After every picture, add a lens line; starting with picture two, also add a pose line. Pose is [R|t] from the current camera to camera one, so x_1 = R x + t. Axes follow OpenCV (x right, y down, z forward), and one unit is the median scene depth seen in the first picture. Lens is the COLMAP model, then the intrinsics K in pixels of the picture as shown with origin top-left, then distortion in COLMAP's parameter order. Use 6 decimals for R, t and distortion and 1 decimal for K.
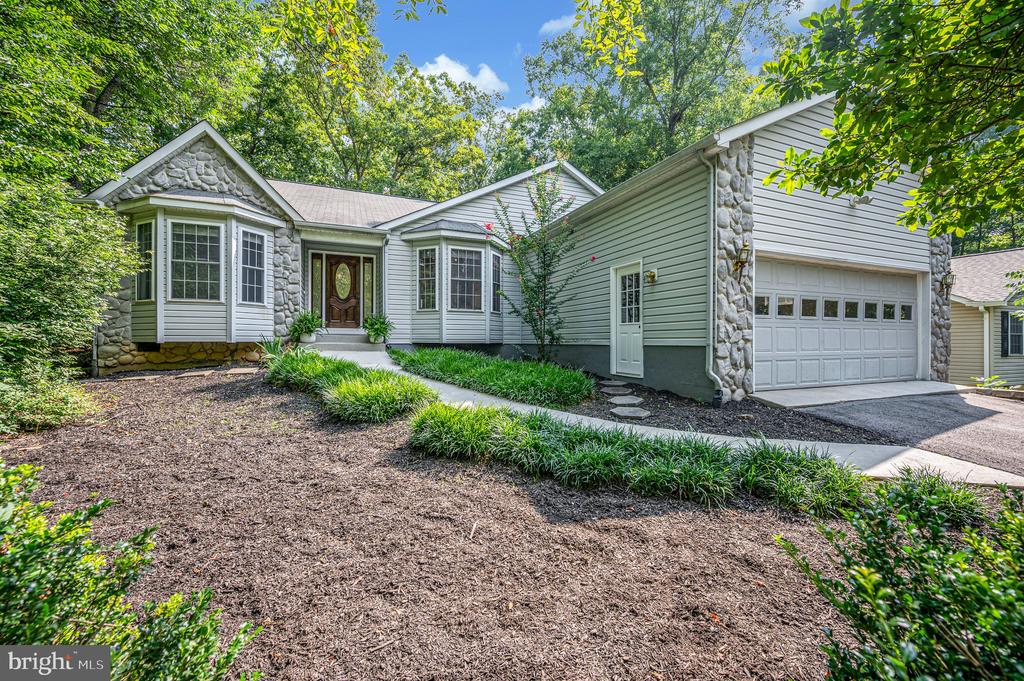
lens RADIAL K [[412.5, 0, 511.6], [0, 412.5, 342.9], [0, 0, 1]] dist [-0.001747, -0.000201]
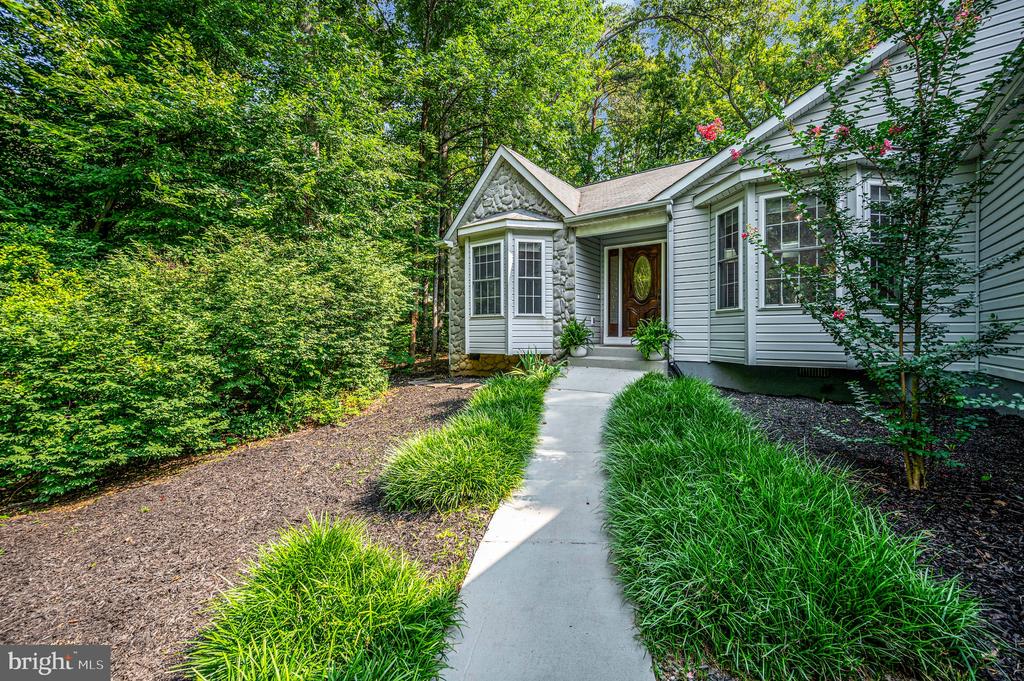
lens RADIAL K [[412.5, 0, 514.9], [0, 412.5, 334.4], [0, 0, 1]] dist [-0.001747, -0.000201]
pose [[0.520273, -0.003946, -0.853991, 0.179254], [-0.001084, 0.999985, -0.005281, -0.043951], [0.854000, 0.003674, 0.520261, 0.459582]]
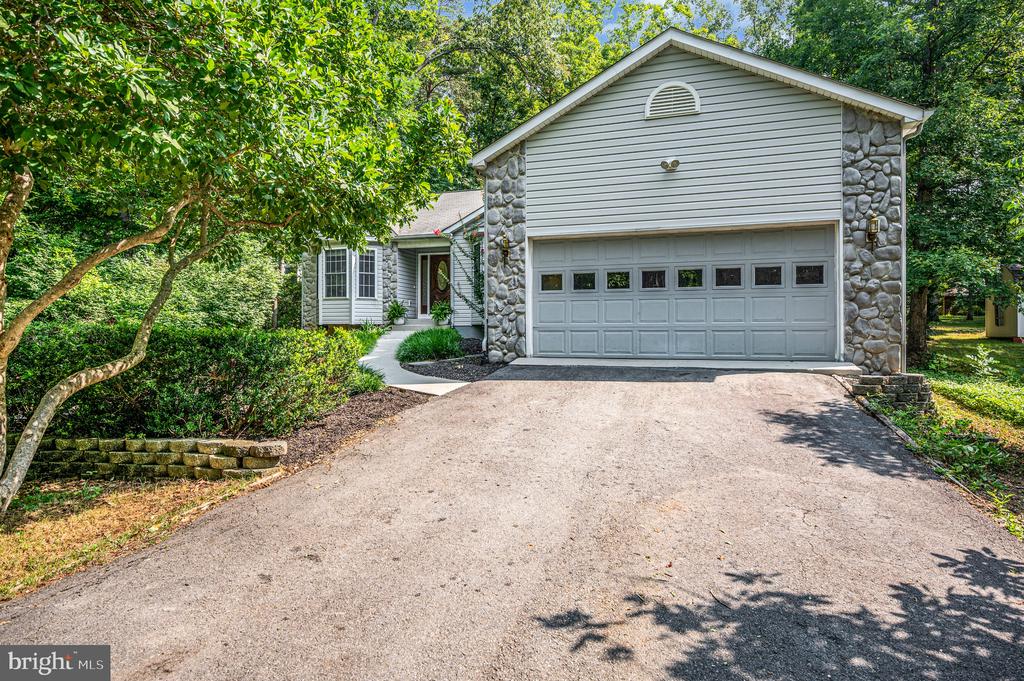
lens RADIAL K [[561.4, 0, 515.9], [0, 561.4, 337.3], [0, 0, 1]] dist [0.003406, 0.000165]
pose [[0.762649, 0.001587, -0.646811, 1.041163], [-0.002510, 0.999997, -0.000505, 0.042556], [0.646808, 0.002008, 0.762650, -0.168470]]
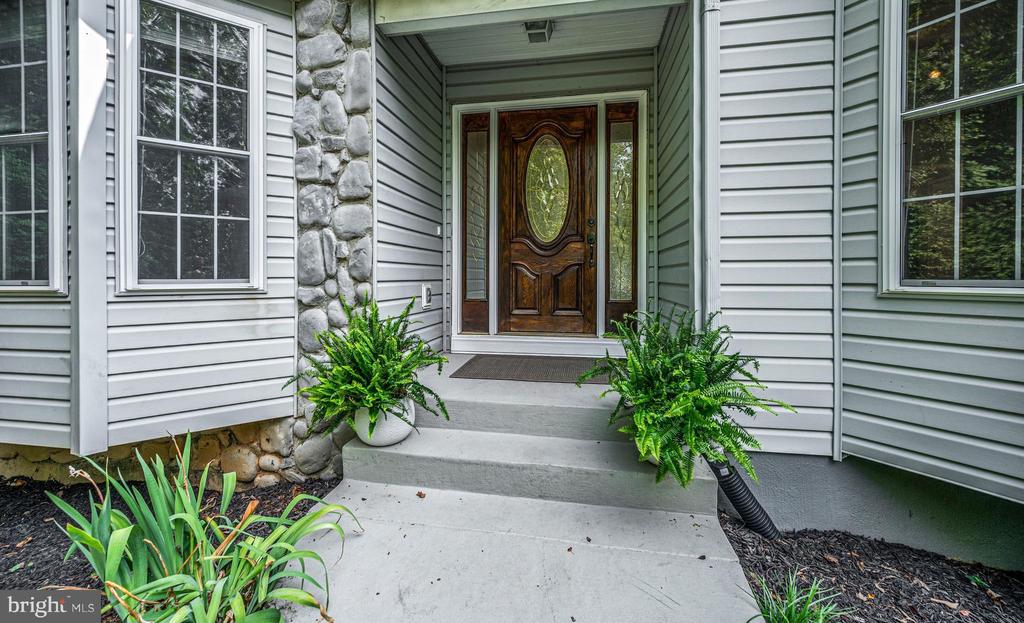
lens RADIAL K [[415.7, 0, 518.1], [0, 415.7, 276.2], [0, 0, 1]] dist [0.001226, 0.000101]
pose [[0.845917, -0.004325, -0.533298, -0.311497], [0.002206, 0.999987, -0.004612, -0.098191], [0.533311, 0.002725, 0.845915, 0.874043]]
